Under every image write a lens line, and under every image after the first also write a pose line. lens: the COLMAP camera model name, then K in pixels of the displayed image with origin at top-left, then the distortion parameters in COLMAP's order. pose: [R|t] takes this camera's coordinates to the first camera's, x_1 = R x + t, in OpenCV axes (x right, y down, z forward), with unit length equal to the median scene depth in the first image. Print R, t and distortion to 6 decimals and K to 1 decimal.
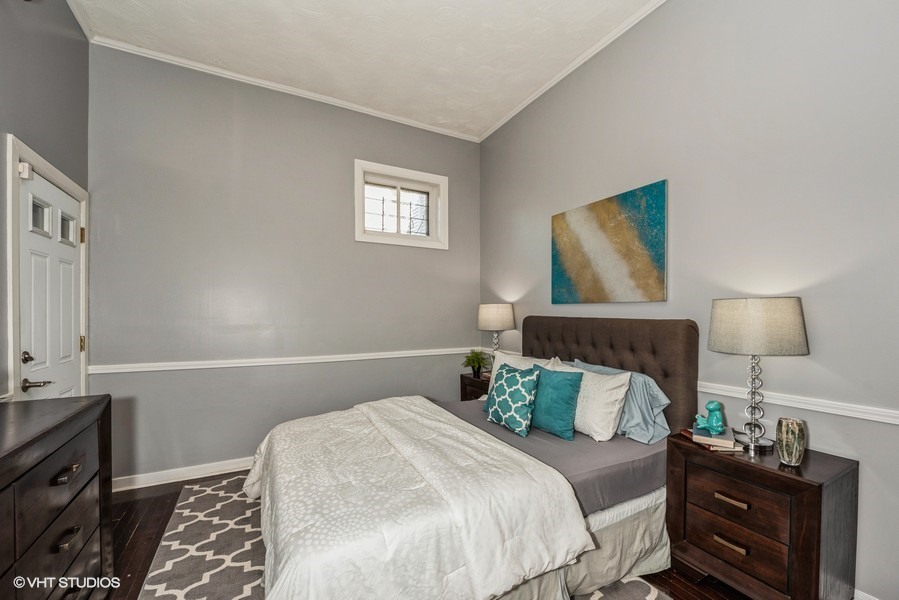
lens RADIAL K [[365.7, 0, 458.9], [0, 365.7, 301.4], [0, 0, 1]] dist [-0.002860, -0.000183]
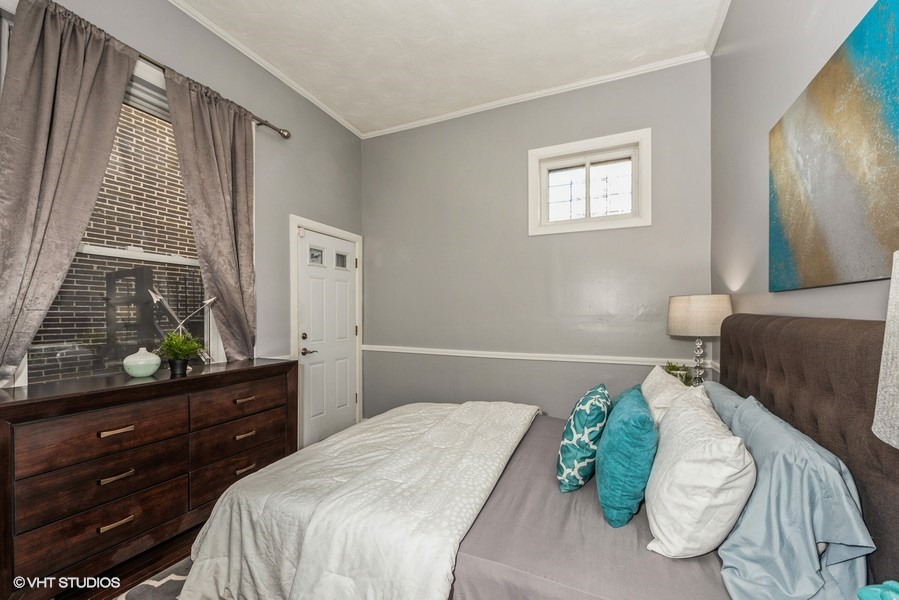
lens RADIAL K [[365.7, 0, 454.4], [0, 365.7, 307.5], [0, 0, 1]] dist [-0.002860, -0.000183]
pose [[0.607277, -0.011182, -0.794412, 0.354579], [0.026735, 0.999622, 0.006367, 0.010532], [0.794040, -0.025105, 0.607346, 0.253836]]
